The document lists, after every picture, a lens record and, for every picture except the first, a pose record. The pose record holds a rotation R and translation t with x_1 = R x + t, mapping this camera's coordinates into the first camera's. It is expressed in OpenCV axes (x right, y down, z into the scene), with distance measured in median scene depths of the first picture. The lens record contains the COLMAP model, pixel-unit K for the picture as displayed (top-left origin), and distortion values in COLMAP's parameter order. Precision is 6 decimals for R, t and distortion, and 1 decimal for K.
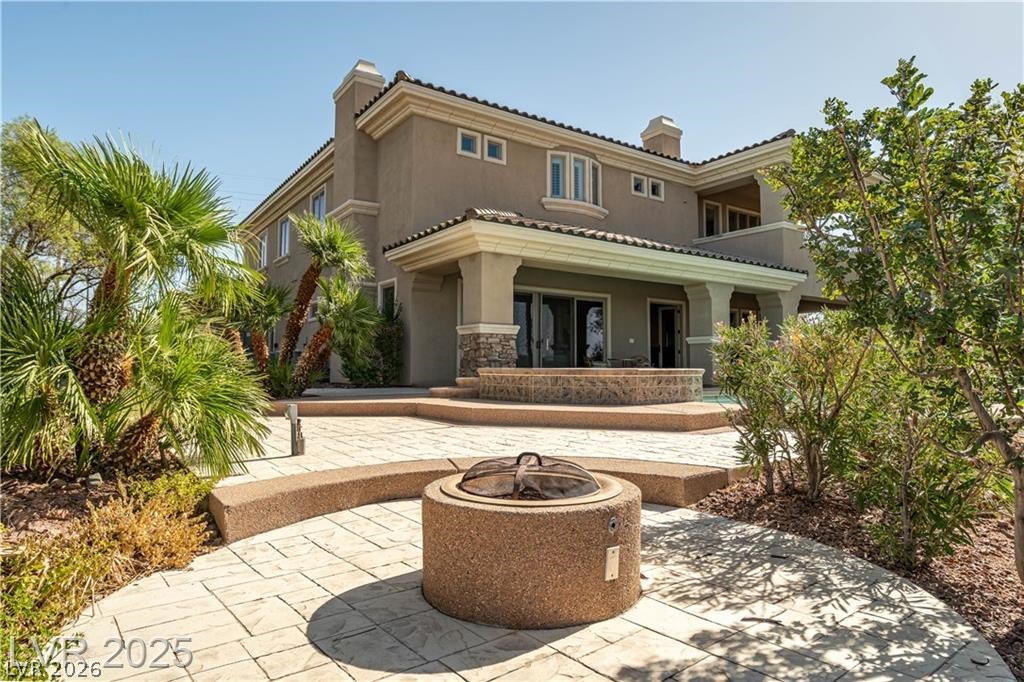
lens RADIAL K [[601.3, 0, 514.3], [0, 601.3, 340.7], [0, 0, 1]] dist [-0.000202, -0.000026]
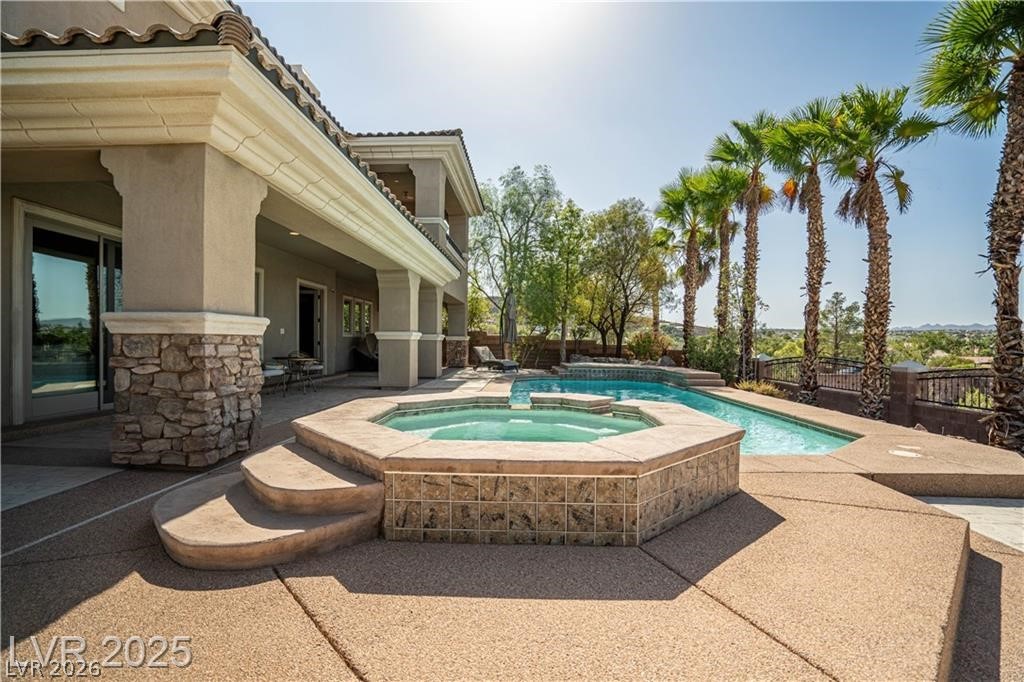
lens RADIAL K [[483.2, 0, 509.1], [0, 483.2, 338.7], [0, 0, 1]] dist [0.000669, -0.000031]
pose [[0.623536, 0.007151, 0.781762, -0.180158], [-0.039136, 0.998990, 0.022077, -0.024563], [-0.780814, -0.044361, 0.623186, 0.583409]]
